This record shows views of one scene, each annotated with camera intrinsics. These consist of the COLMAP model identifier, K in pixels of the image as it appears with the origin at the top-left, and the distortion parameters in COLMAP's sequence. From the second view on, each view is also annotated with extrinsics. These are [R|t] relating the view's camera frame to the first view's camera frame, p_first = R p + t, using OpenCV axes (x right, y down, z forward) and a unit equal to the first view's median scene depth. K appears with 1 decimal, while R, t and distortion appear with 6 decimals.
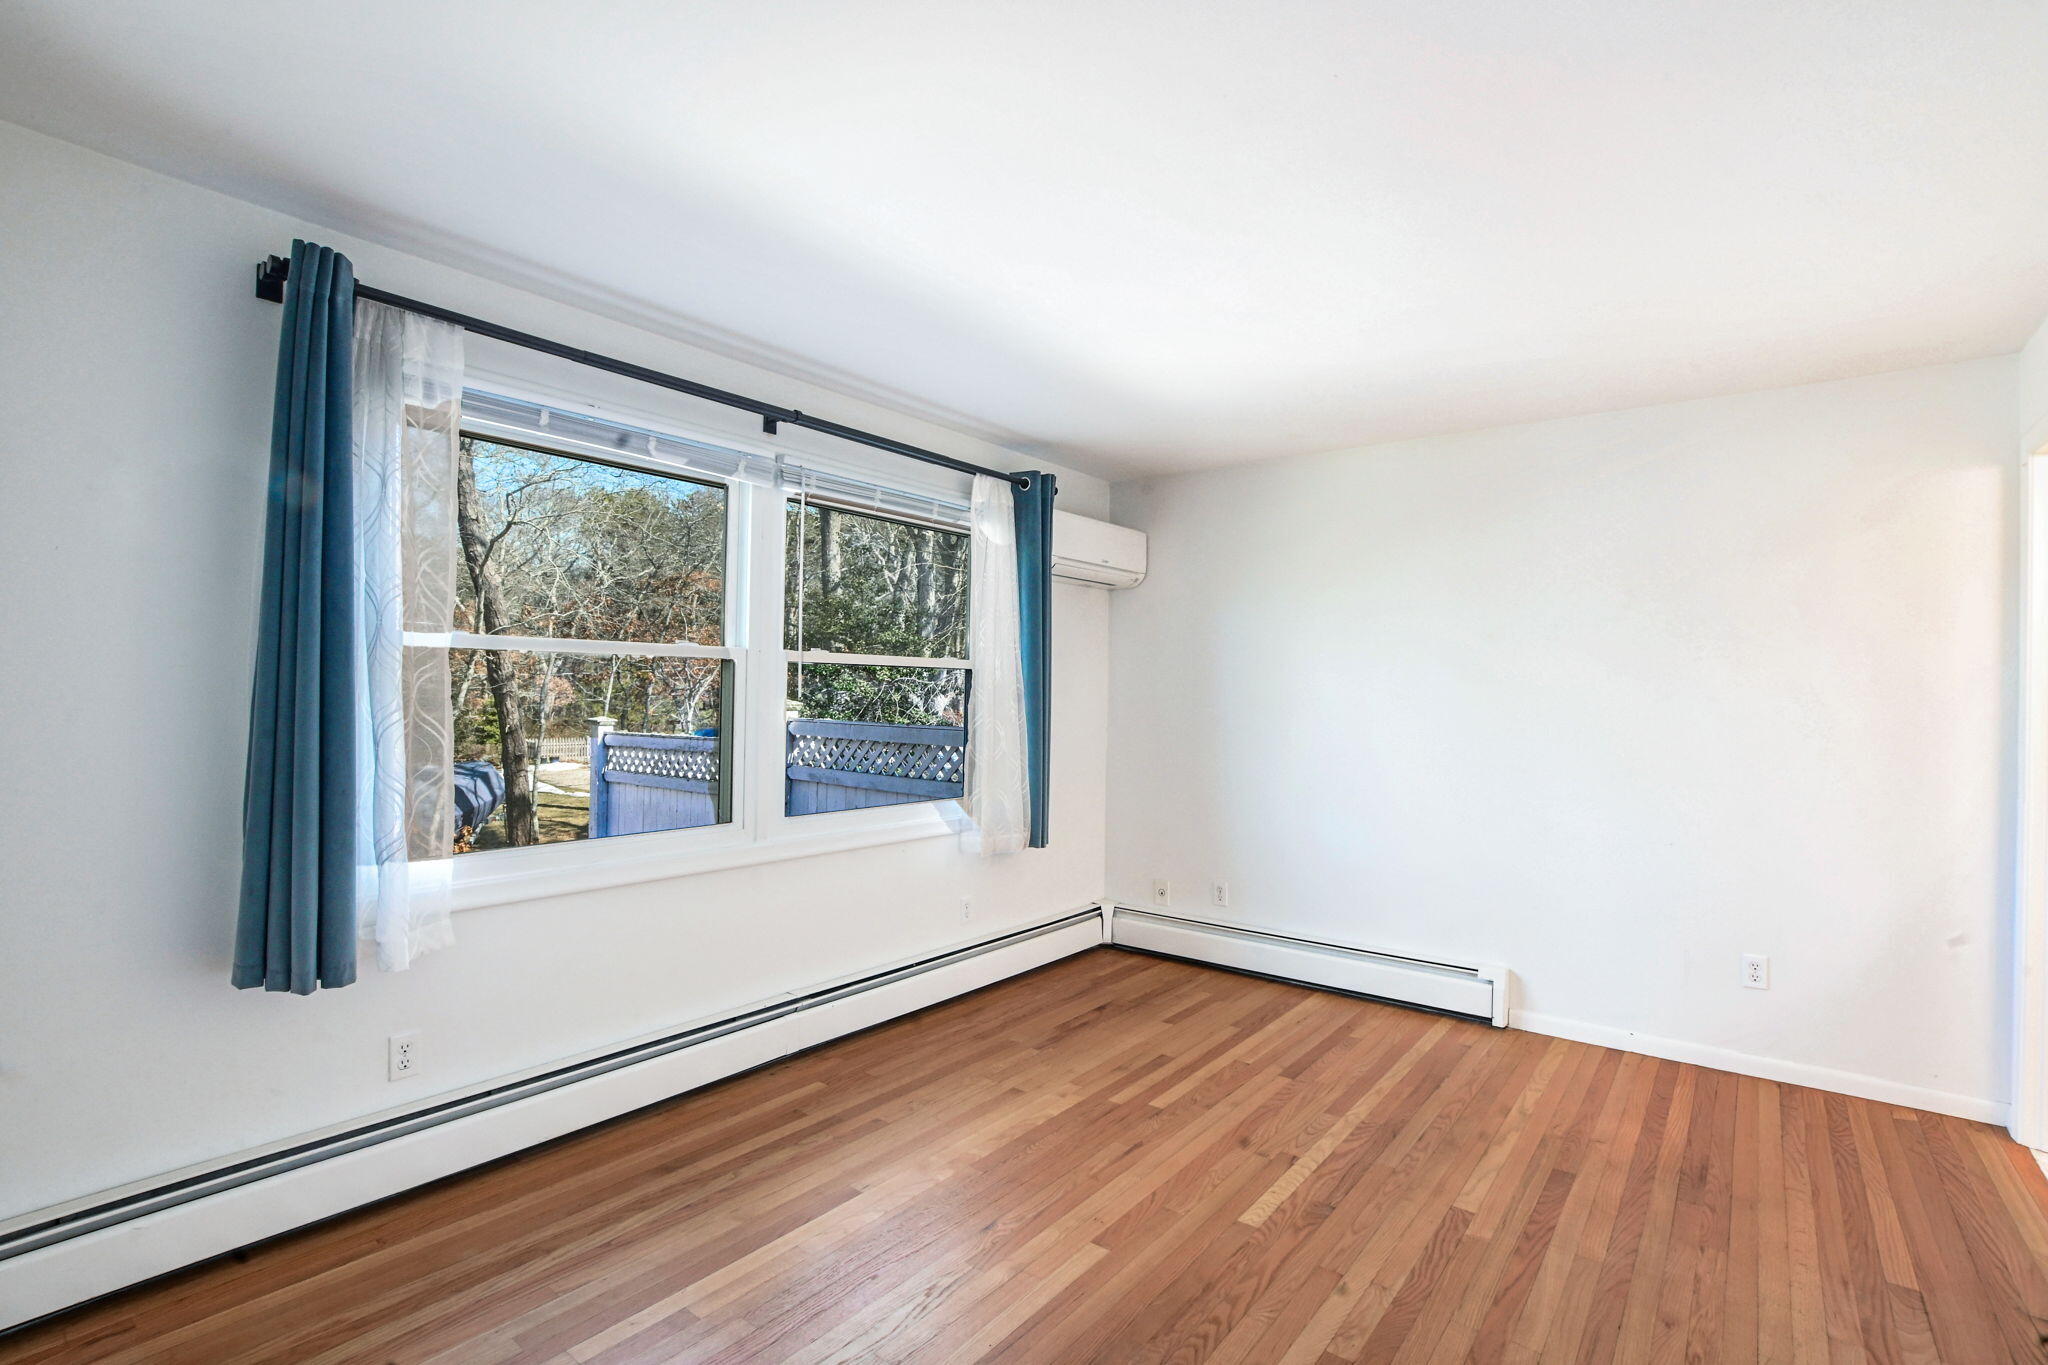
lens RADIAL K [[964.8, 0, 1030.3], [0, 964.8, 691.0], [0, 0, 1]] dist [-0.003307, -0.000858]
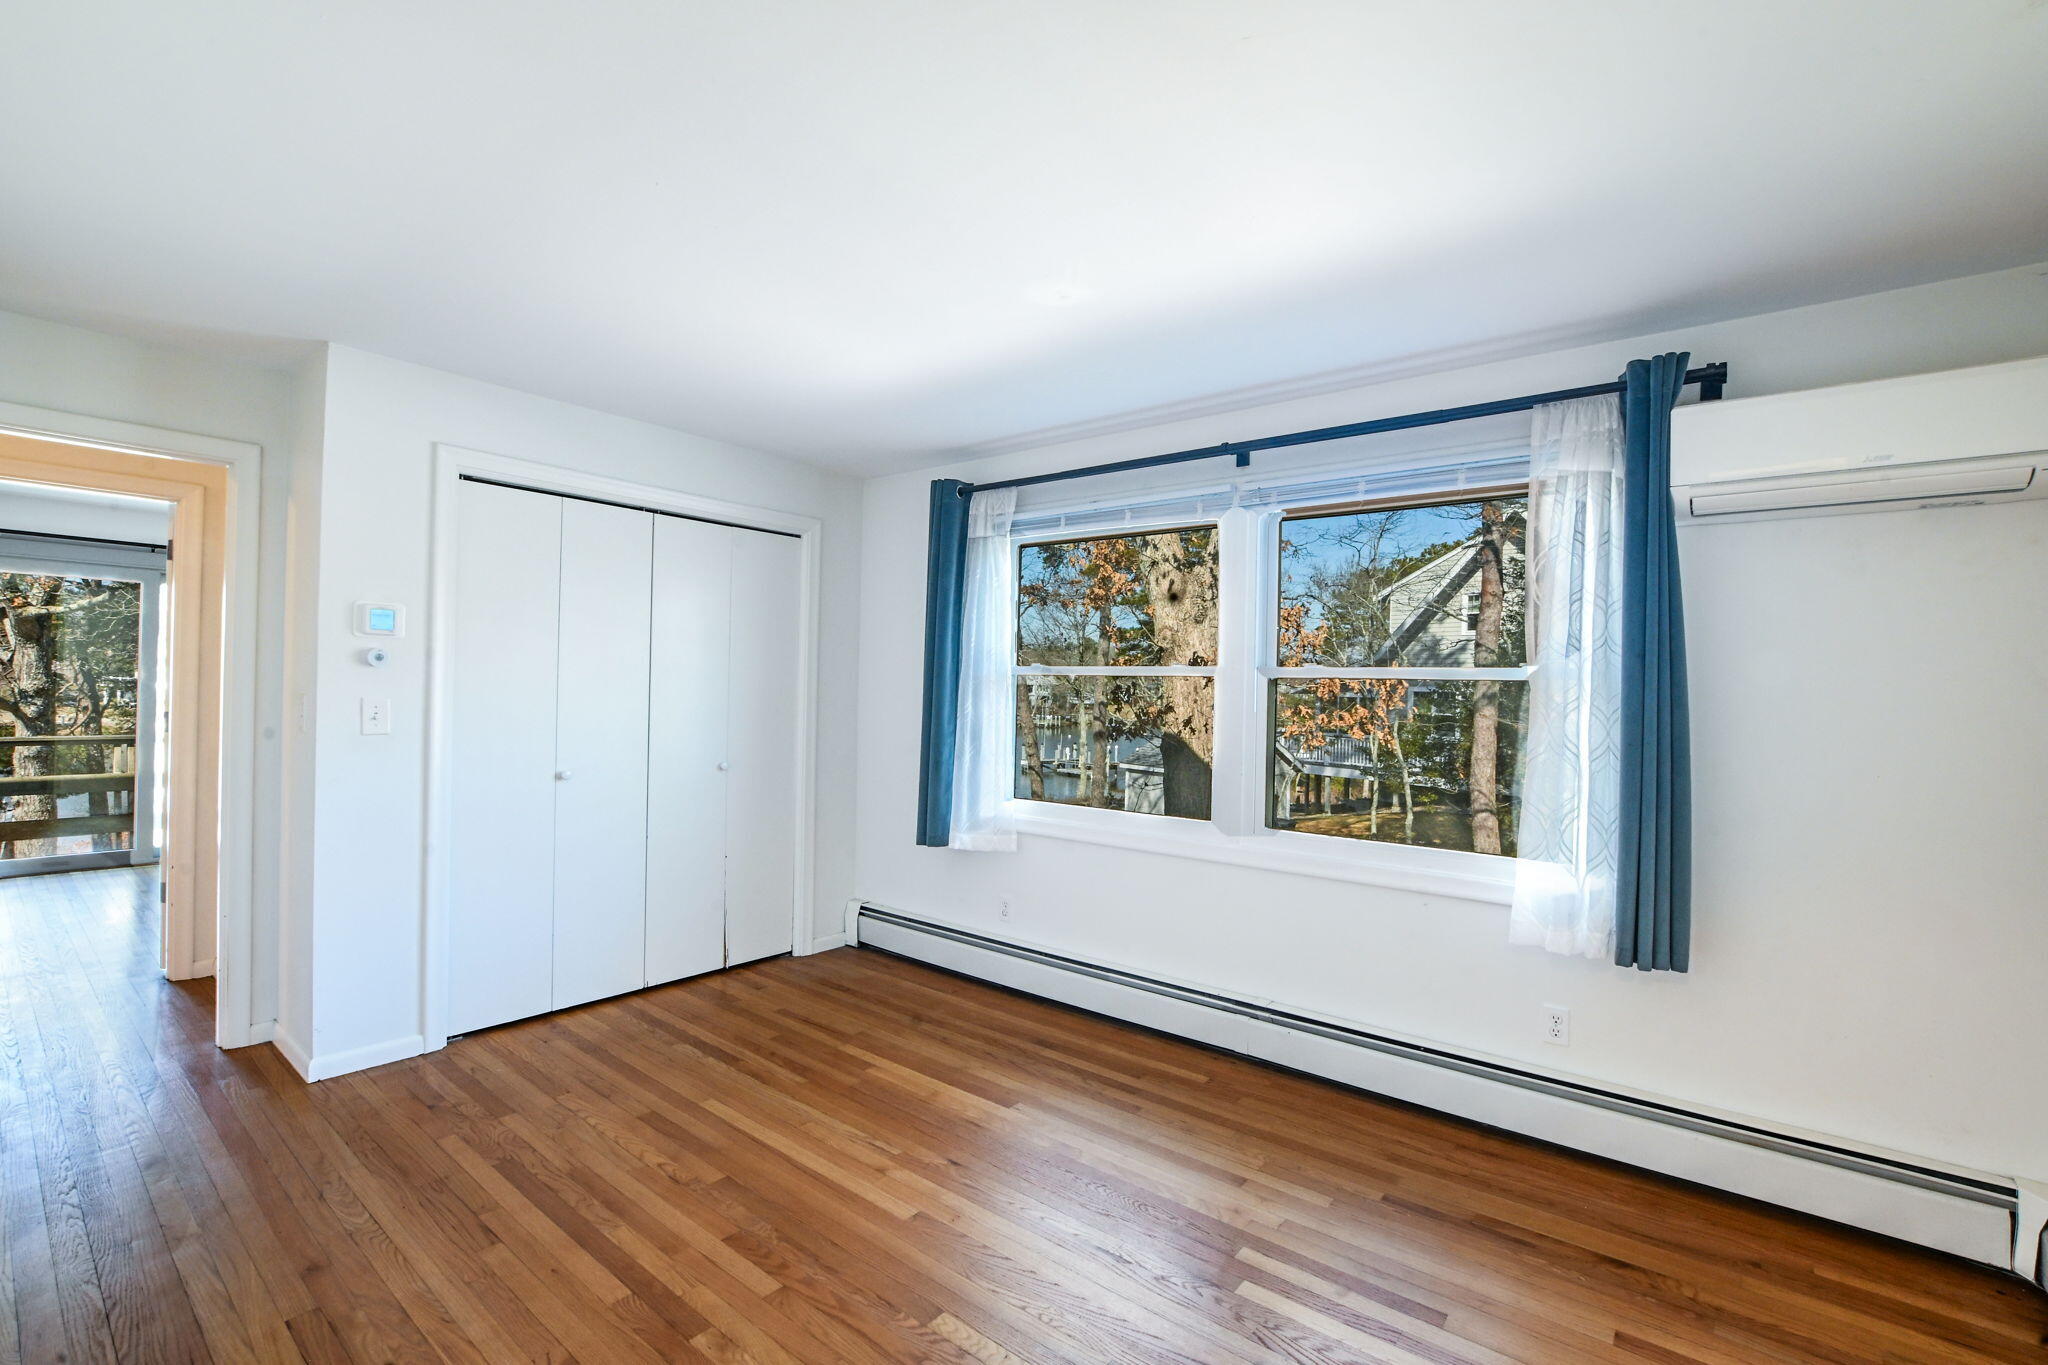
lens RADIAL K [[902.4, 0, 1016.0], [0, 902.4, 686.8], [0, 0, 1]] dist [-0.016052, 0.000207]
pose [[-0.023744, -0.021582, -0.999485, 0.756855], [-0.022787, 0.999519, -0.021041, 0.006495], [0.999458, 0.022276, -0.024224, 0.792232]]
